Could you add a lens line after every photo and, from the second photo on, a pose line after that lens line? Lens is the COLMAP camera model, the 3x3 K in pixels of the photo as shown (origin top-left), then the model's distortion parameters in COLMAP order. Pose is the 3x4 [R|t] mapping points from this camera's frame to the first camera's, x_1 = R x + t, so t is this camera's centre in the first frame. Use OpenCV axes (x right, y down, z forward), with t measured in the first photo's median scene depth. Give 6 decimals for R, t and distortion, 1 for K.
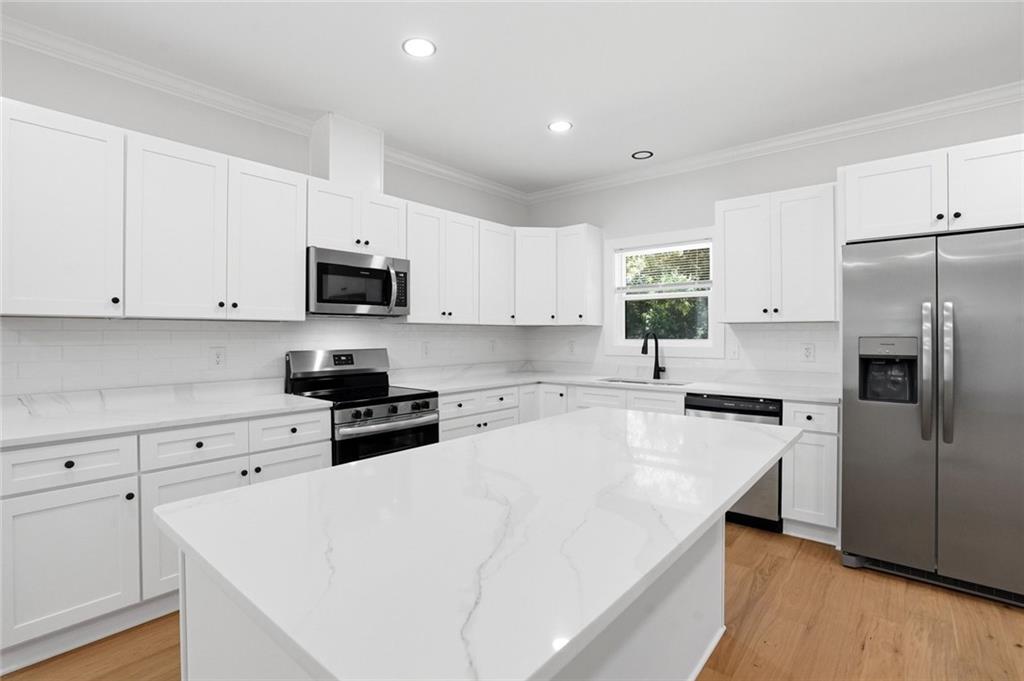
lens RADIAL K [[493.6, 0, 508.5], [0, 493.6, 334.8], [0, 0, 1]] dist [-0.000252, -0.000420]
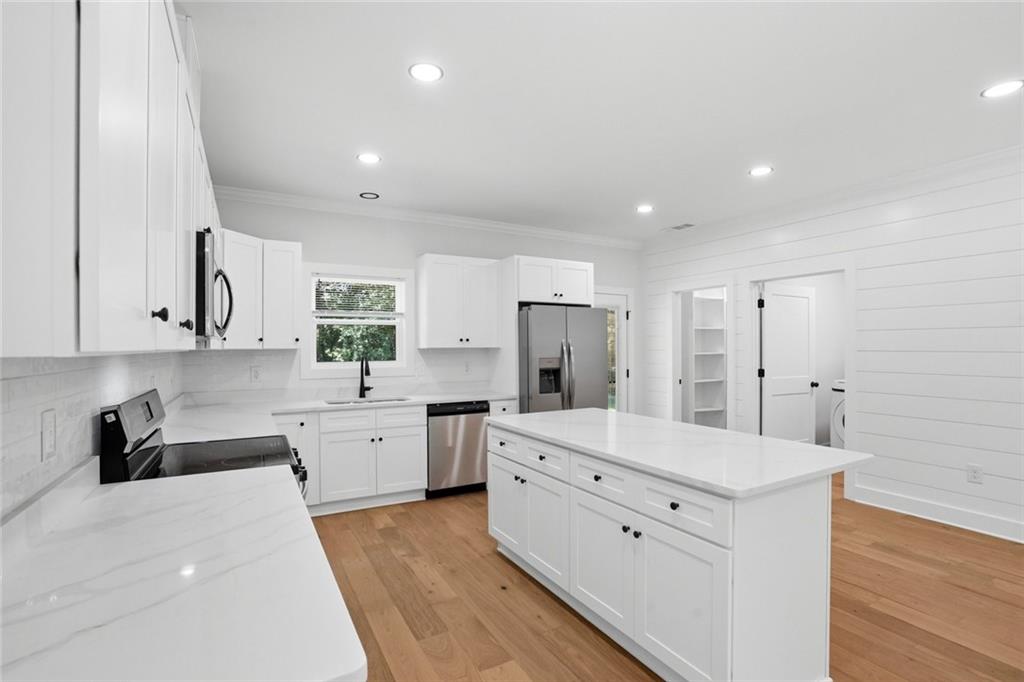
lens RADIAL K [[493.6, 0, 508.0], [0, 493.6, 343.6], [0, 0, 1]] dist [-0.000252, -0.000420]
pose [[0.379051, 0.007151, 0.925348, -0.623731], [0.005703, 0.999933, -0.010063, -0.019384], [-0.925358, 0.009092, 0.378985, 0.290062]]
